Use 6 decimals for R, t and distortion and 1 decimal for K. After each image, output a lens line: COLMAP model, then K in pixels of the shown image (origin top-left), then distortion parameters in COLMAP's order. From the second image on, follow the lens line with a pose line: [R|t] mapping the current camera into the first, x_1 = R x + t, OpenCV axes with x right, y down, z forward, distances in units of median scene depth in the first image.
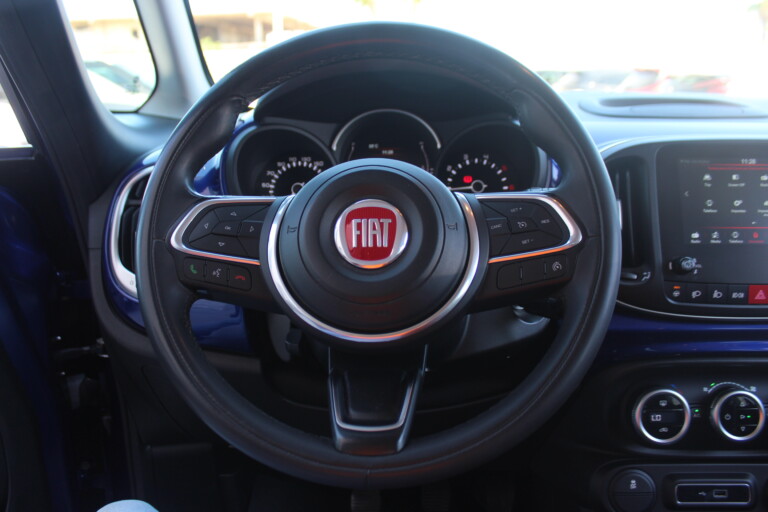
lens RADIAL K [[620.1, 0, 384.0], [0, 620.1, 256.0], [0, 0, 1]] dist [-0.178270, 0.125173]
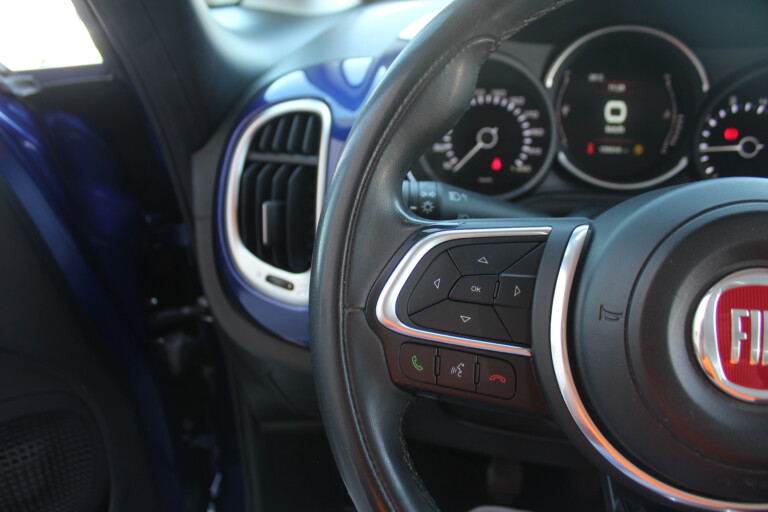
lens RADIAL K [[620.1, 0, 384.0], [0, 620.1, 256.0], [0, 0, 1]] dist [-0.178270, 0.125173]
pose [[0.993571, 0.043311, -0.104601, -0.190412], [-0.020302, 0.977115, 0.211739, -0.131004], [0.111378, -0.208254, 0.971712, 0.303587]]
